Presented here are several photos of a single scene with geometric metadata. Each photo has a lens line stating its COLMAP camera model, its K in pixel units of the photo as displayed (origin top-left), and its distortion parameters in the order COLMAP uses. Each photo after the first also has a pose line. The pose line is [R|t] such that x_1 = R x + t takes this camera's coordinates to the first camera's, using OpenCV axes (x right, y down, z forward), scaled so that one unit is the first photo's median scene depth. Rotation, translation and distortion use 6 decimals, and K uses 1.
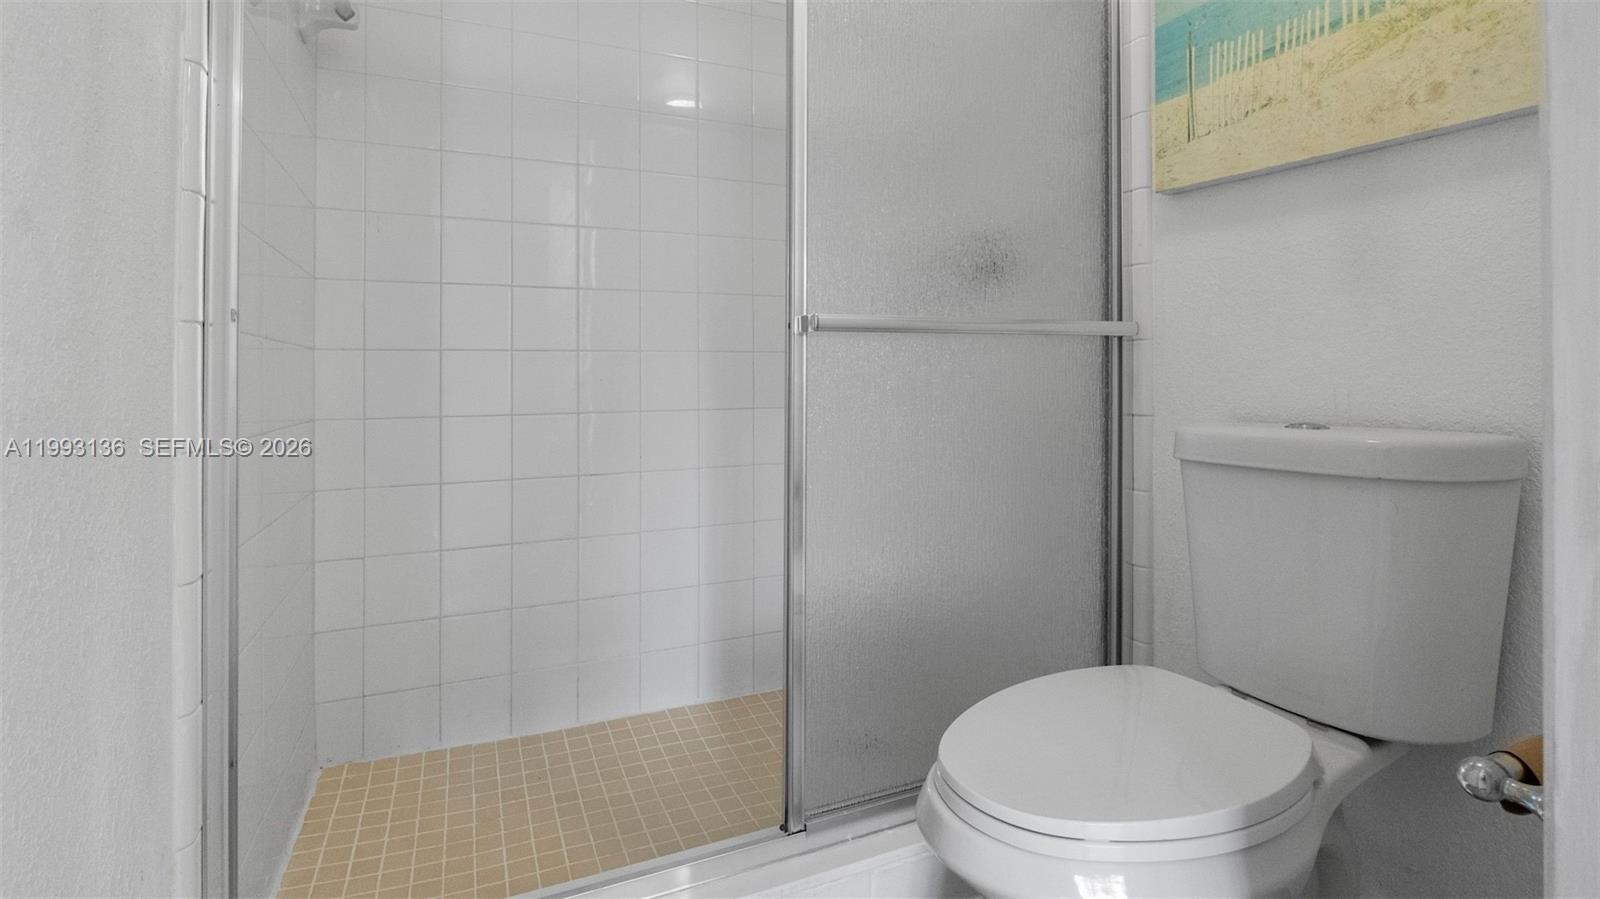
lens RADIAL K [[754.3, 0, 790.3], [0, 754.3, 385.4], [0, 0, 1]] dist [-0.007664, 0.000274]
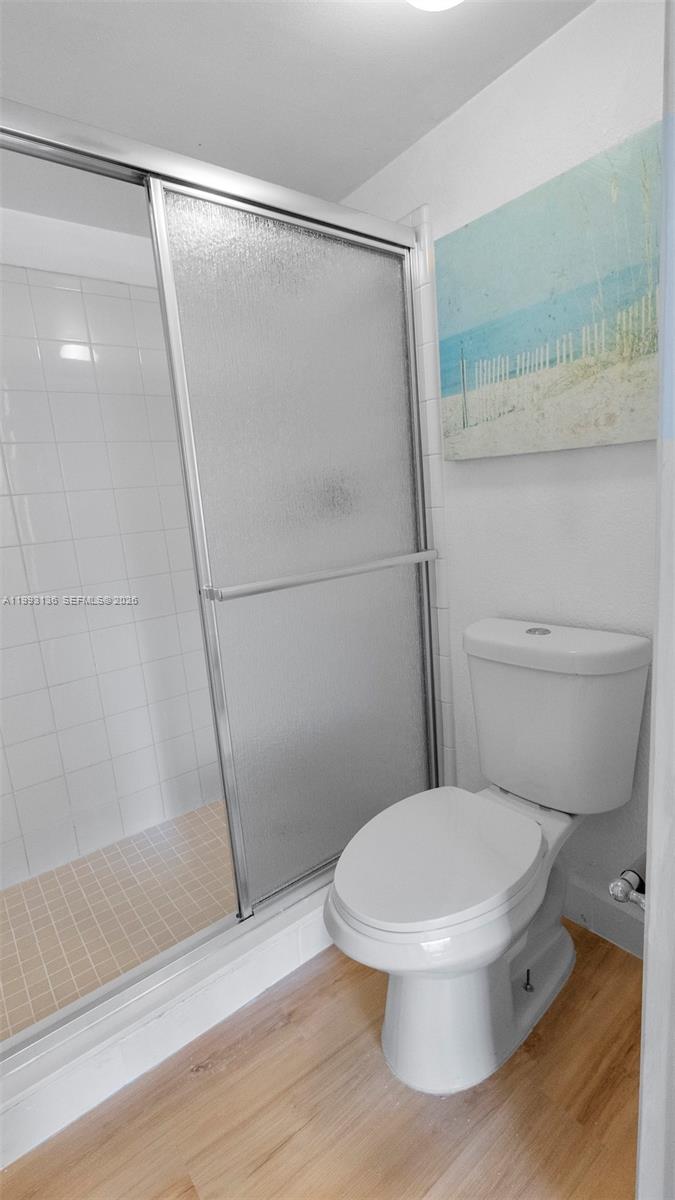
lens RADIAL K [[552.1, 0, 324.2], [0, 552.1, 617.0], [0, 0, 1]] dist [-0.012370, -0.000181]
pose [[0.969534, -0.126601, 0.209704, 0.001502], [0.086158, 0.977631, 0.191872, -0.207422], [-0.229304, -0.167959, 0.958754, -0.014652]]
